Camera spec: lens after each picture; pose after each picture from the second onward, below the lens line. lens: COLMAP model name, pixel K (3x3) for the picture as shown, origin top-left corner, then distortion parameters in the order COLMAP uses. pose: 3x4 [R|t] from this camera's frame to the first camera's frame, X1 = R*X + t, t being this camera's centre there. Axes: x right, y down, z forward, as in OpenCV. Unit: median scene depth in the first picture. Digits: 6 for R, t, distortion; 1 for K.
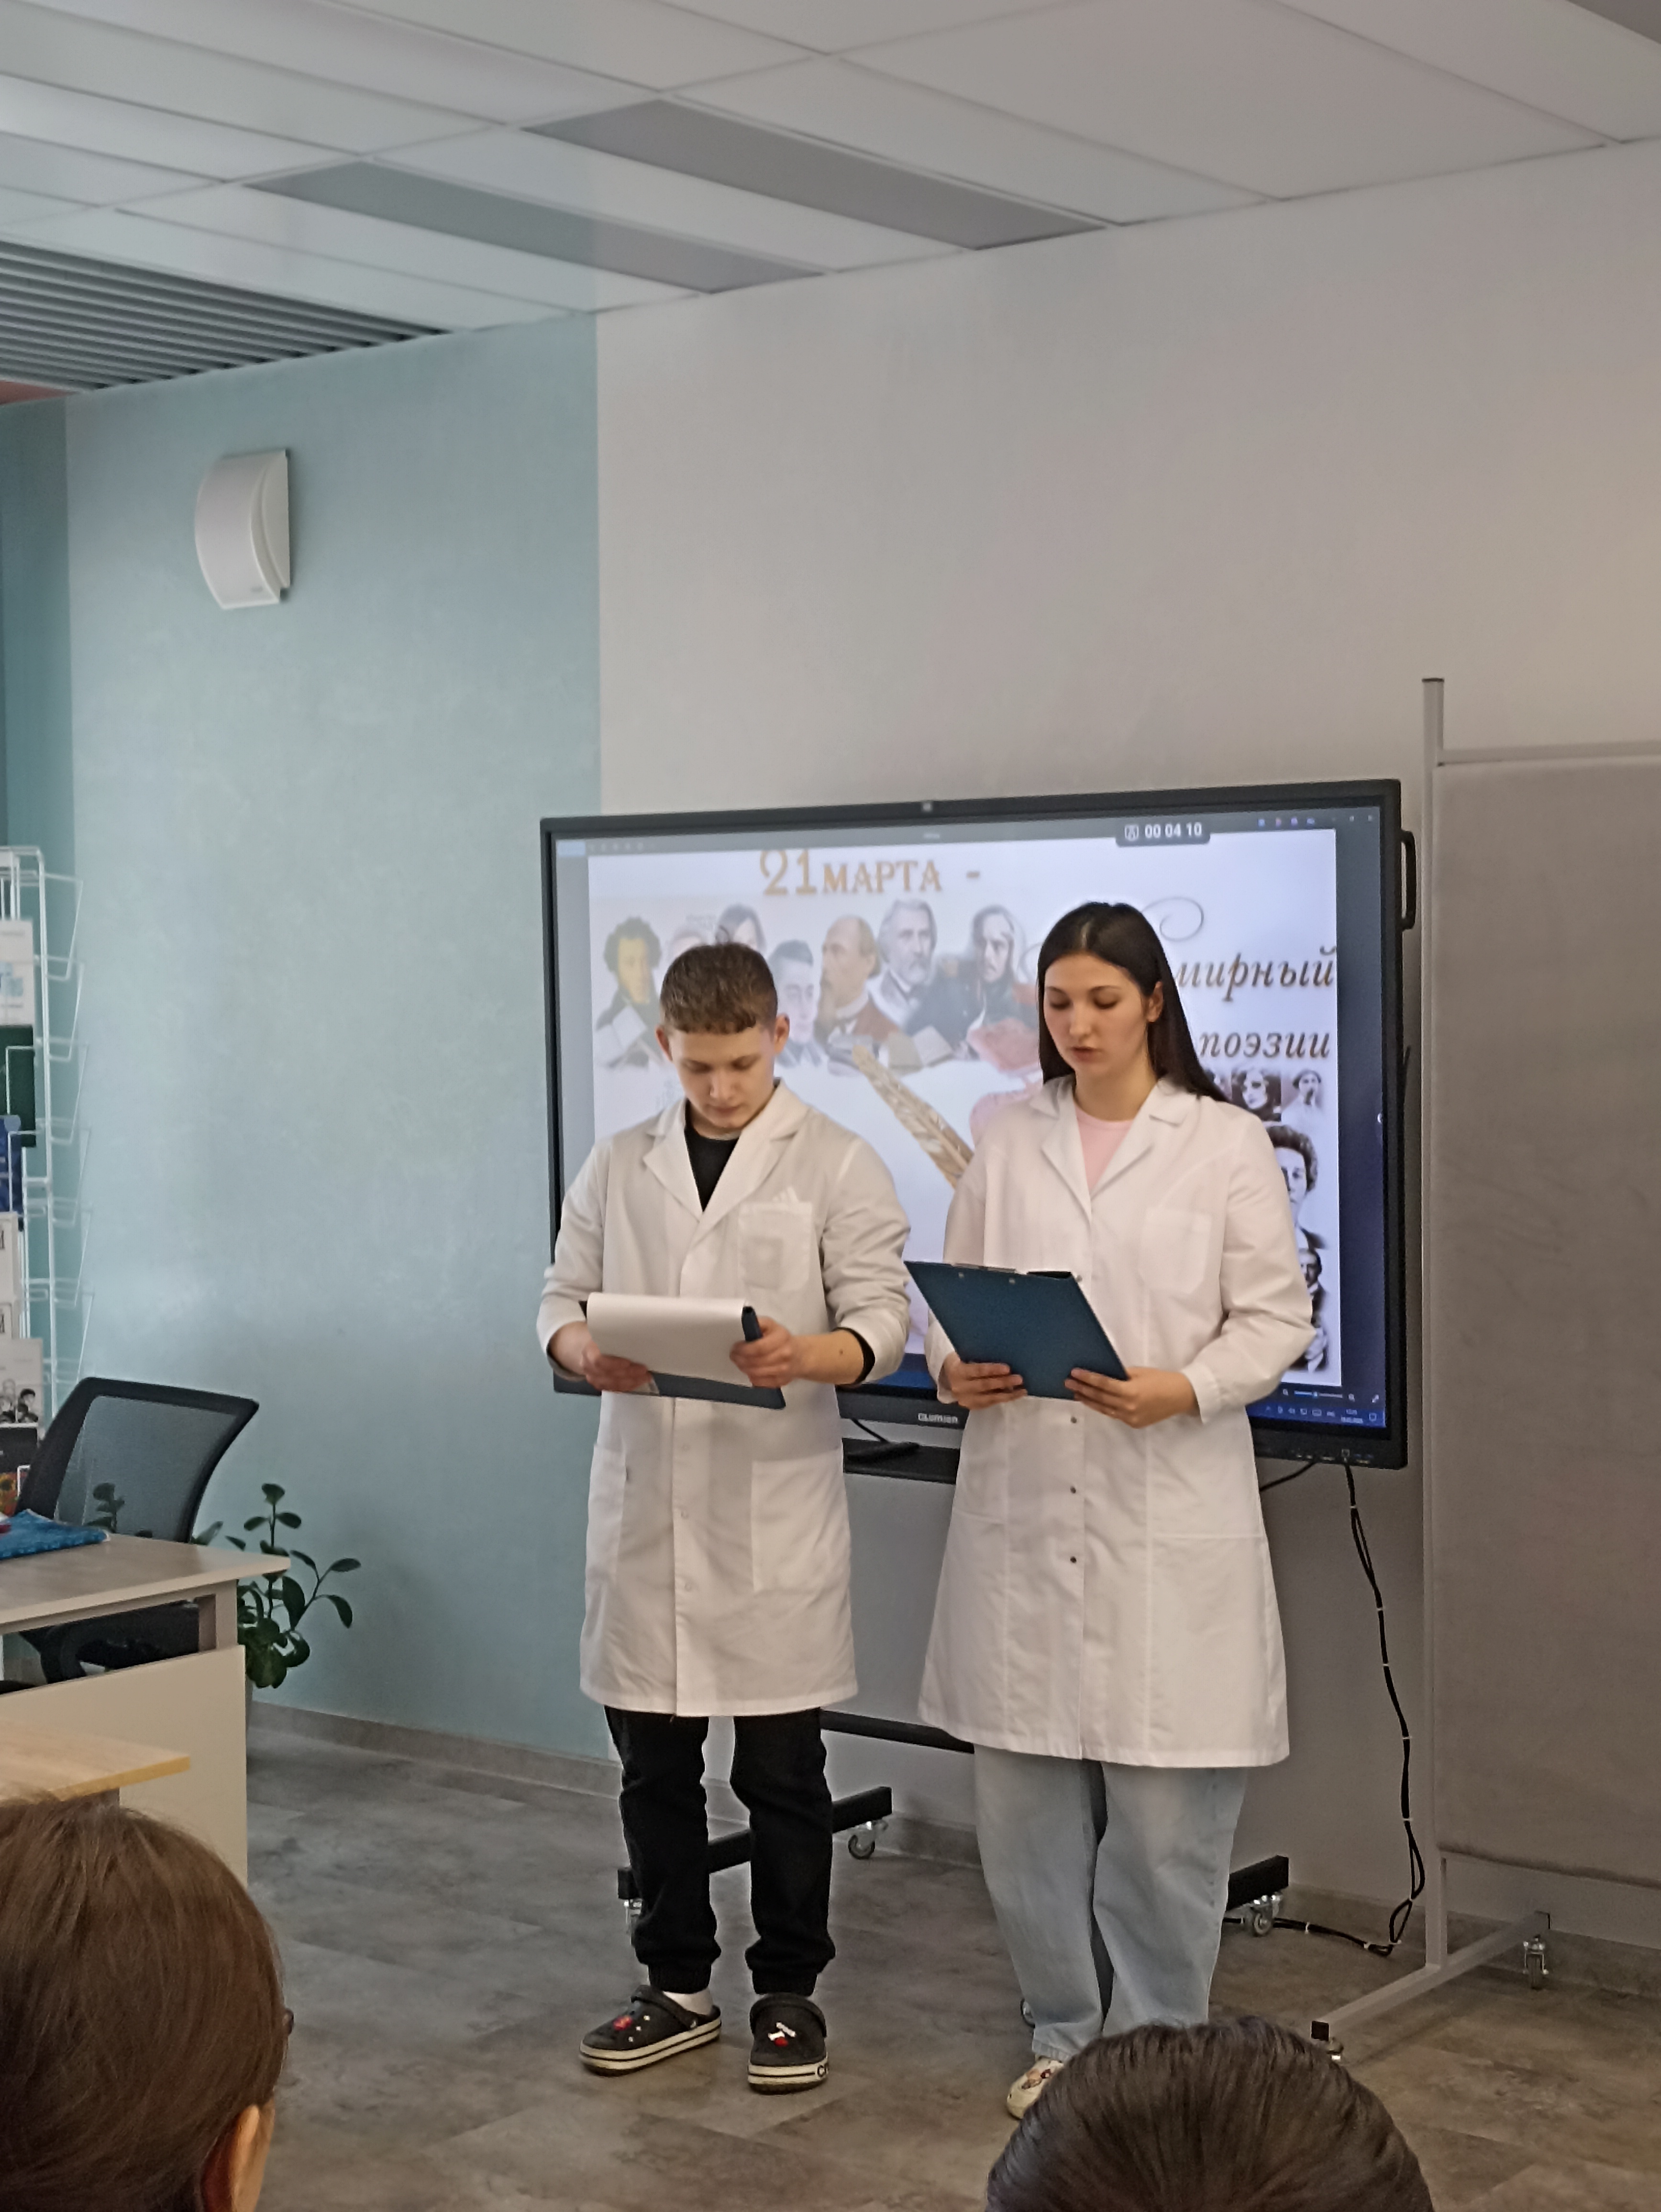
lens RADIAL K [[3465.1, 0, 826.2], [0, 3465.1, 1090.1], [0, 0, 1]] dist [0.082991, 0.000000]
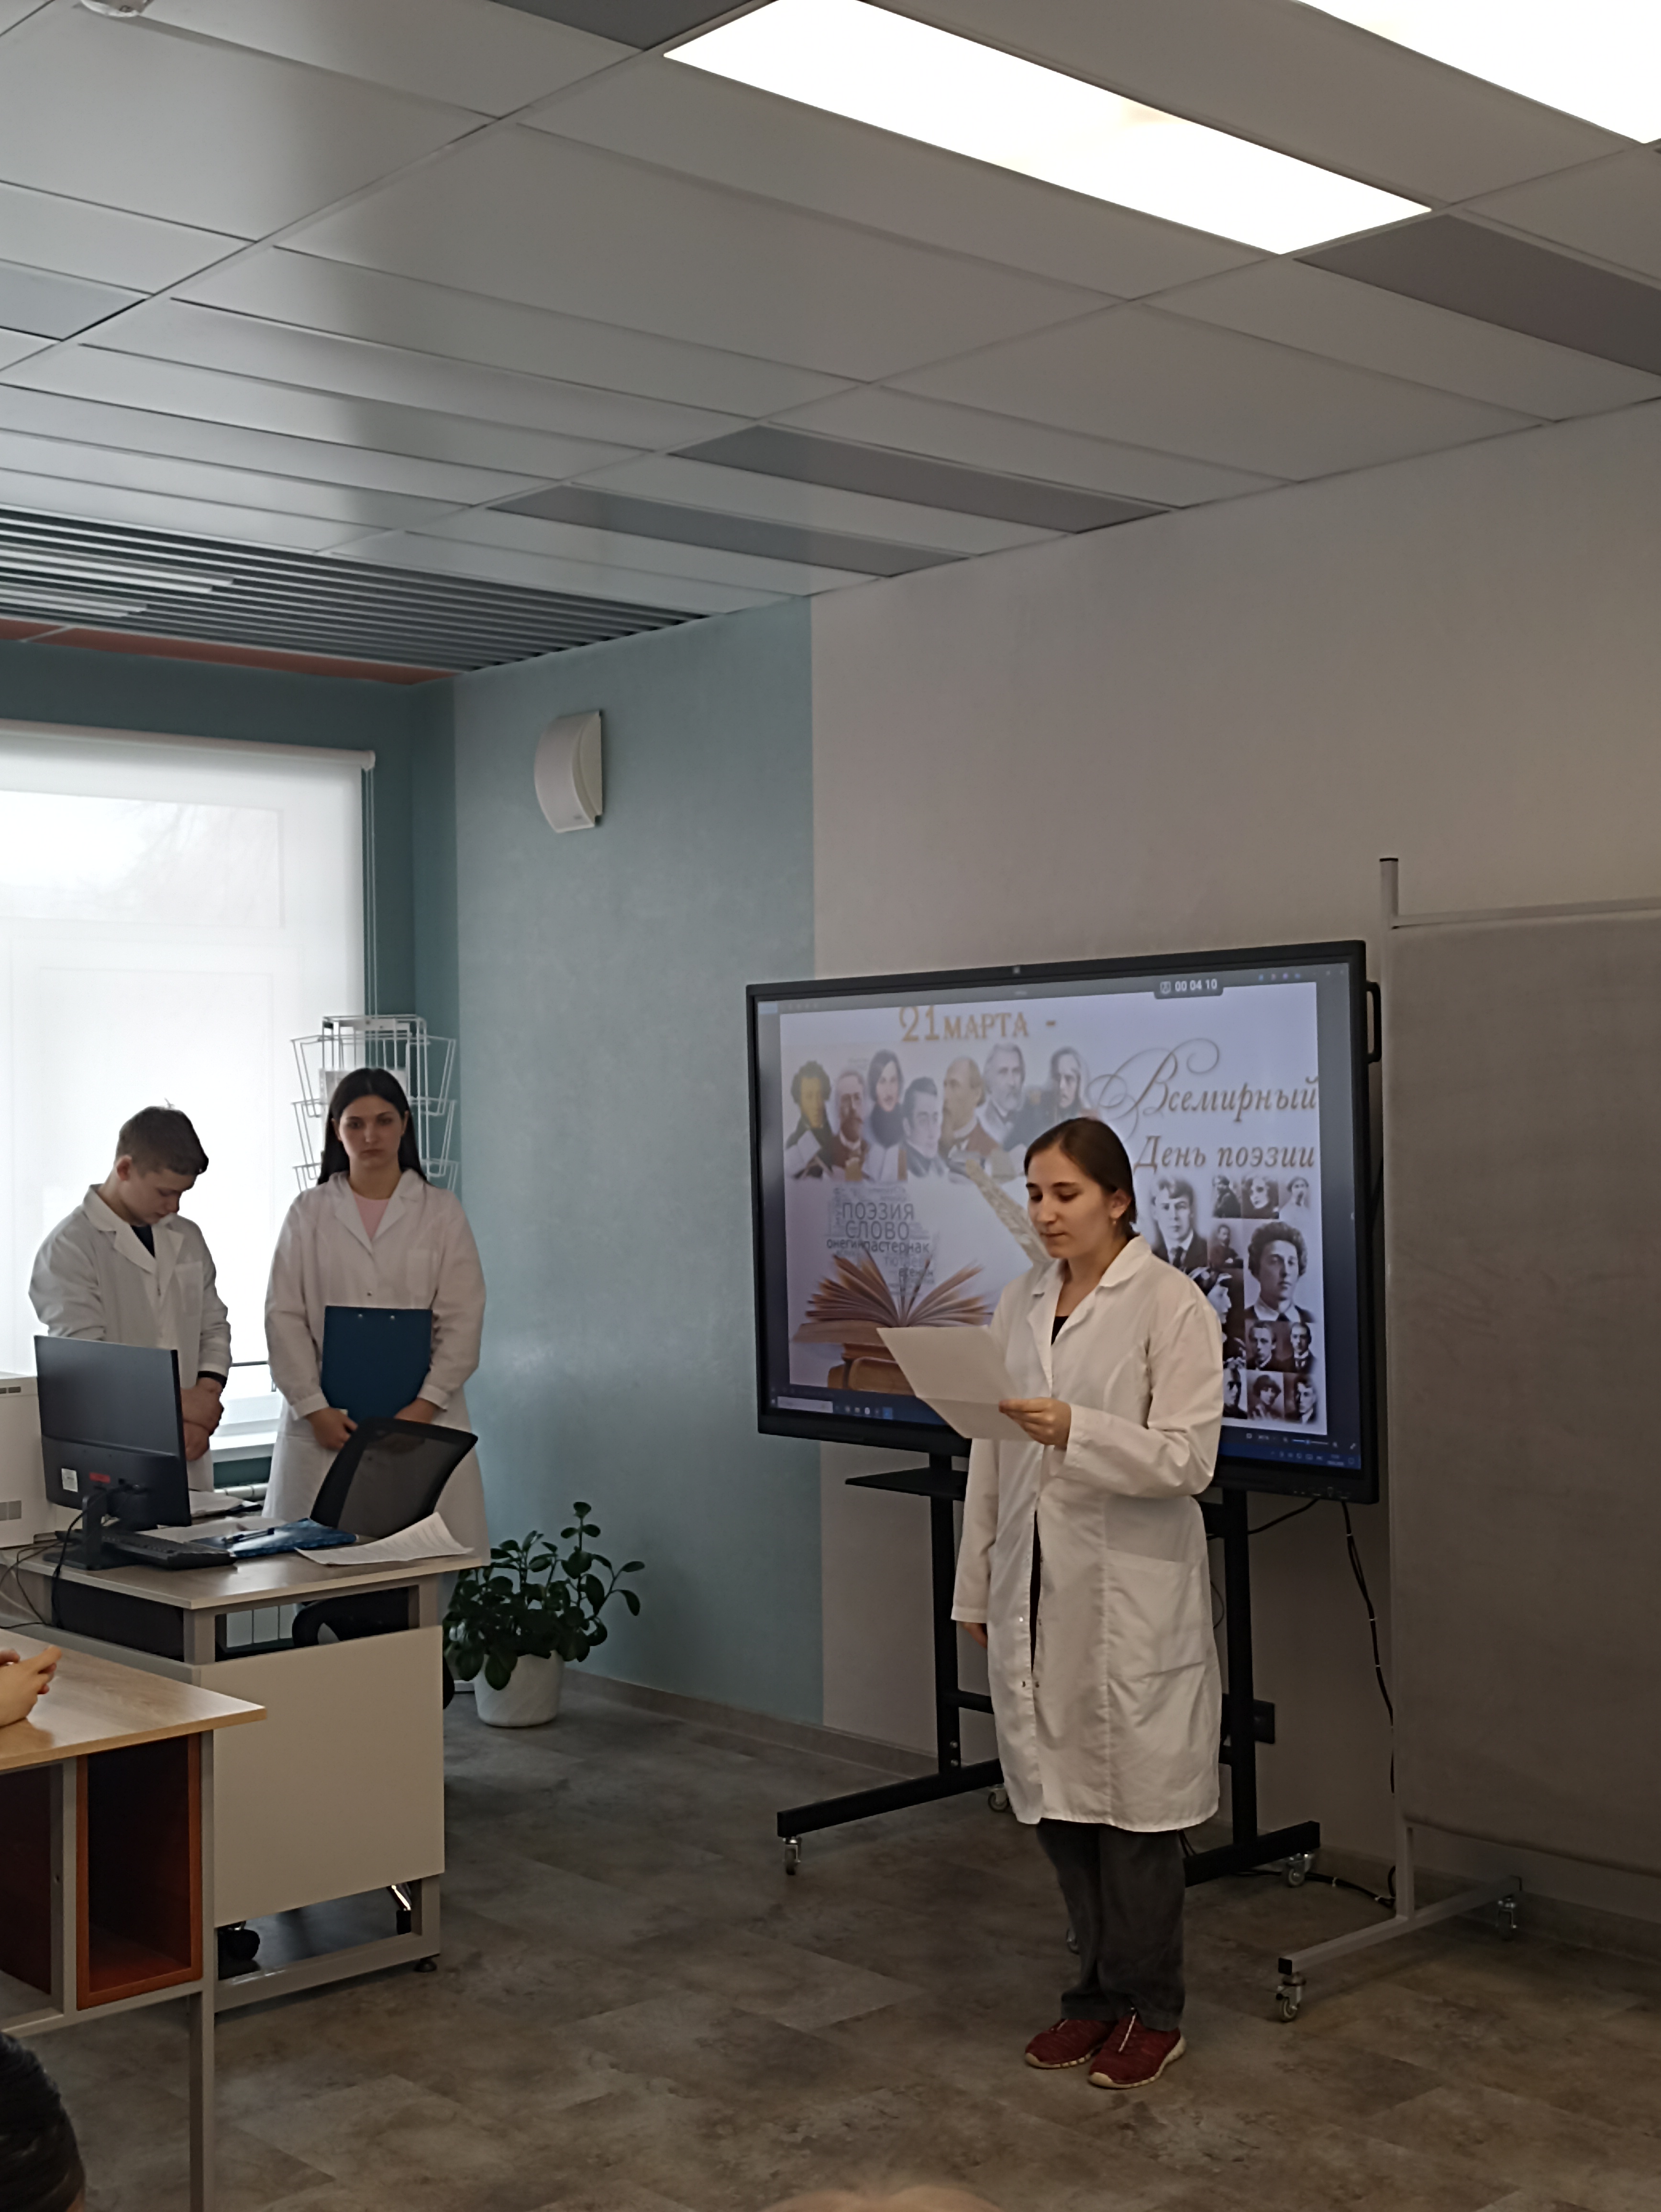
lens RADIAL K [[2653.8, 0, 831.5], [0, 2653.8, 1107.3], [0, 0, 1]] dist [0.048471, 0.000000]
pose [[0.987241, -0.005890, -0.159126, 0.114986], [-0.000291, 0.999247, -0.038793, 0.005552], [0.159235, 0.038344, 0.986496, 0.039433]]
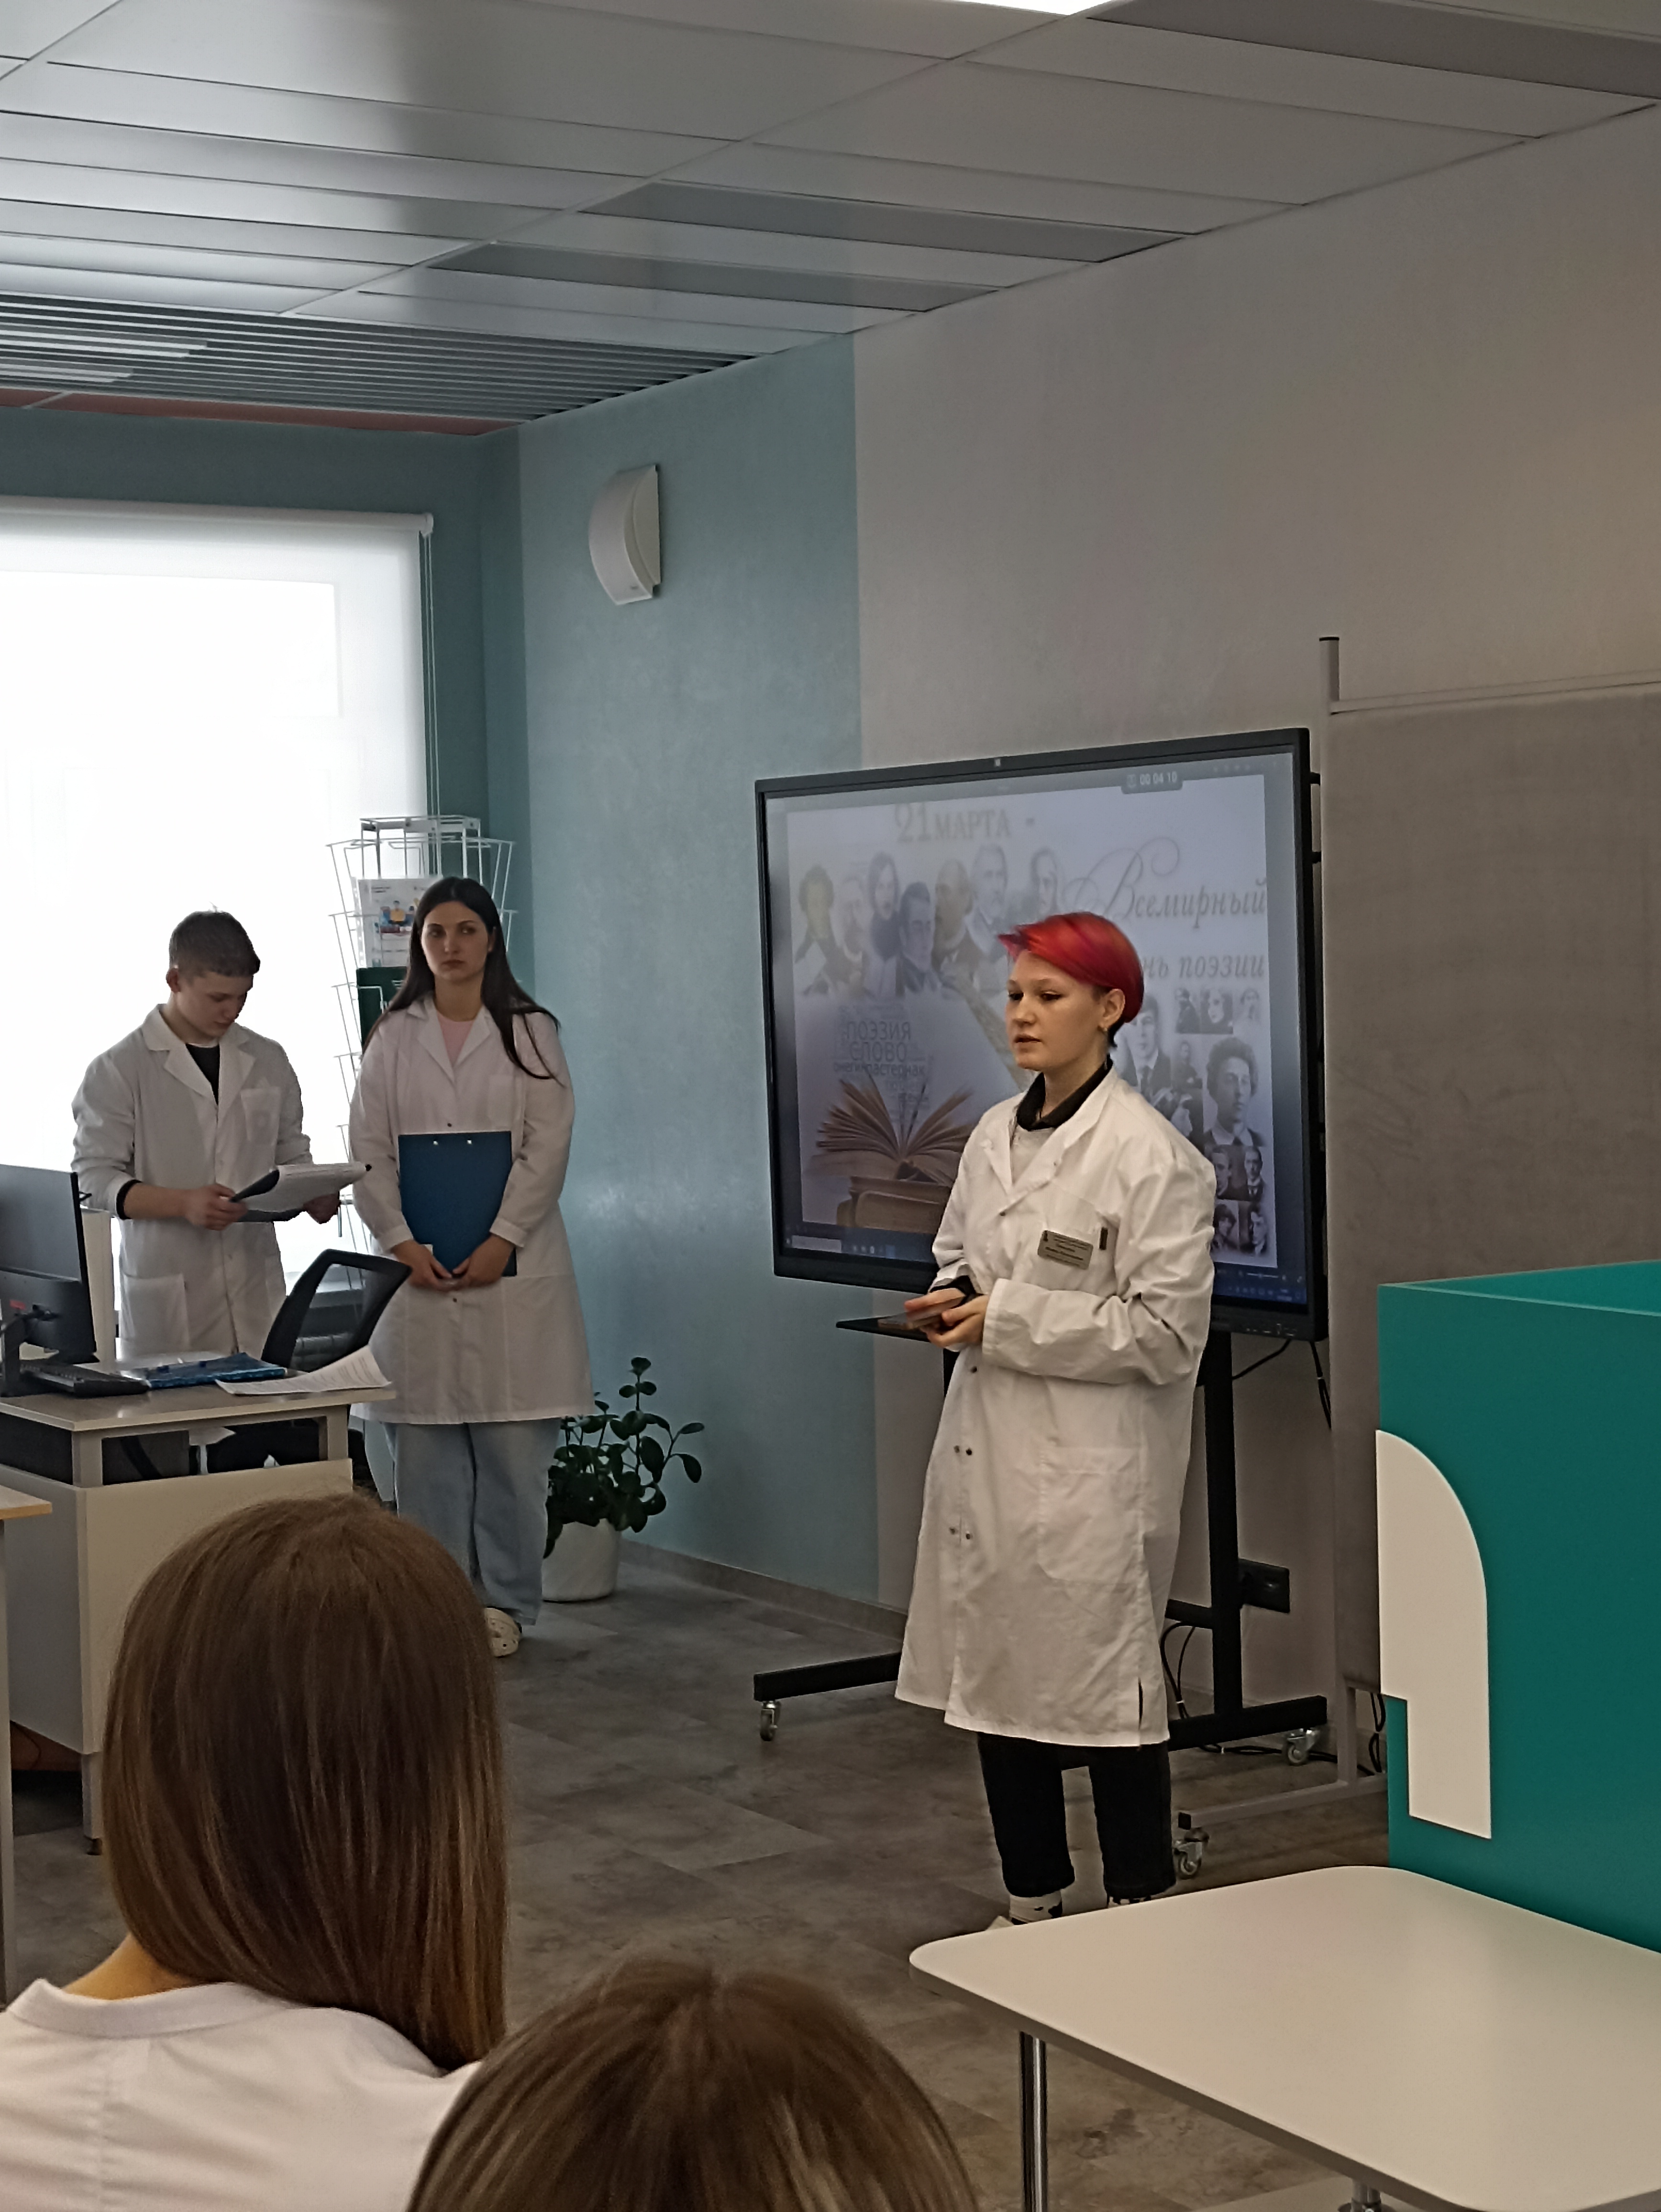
lens RADIAL K [[3465.1, 0, 812.6], [0, 3465.1, 1093.0], [0, 0, 1]] dist [0.082991, 0.000000]
pose [[0.949763, 0.000238, -0.312970, 0.326610], [0.004315, 0.999895, 0.013855, 0.010979], [0.312941, -0.014510, 0.949662, -0.105762]]
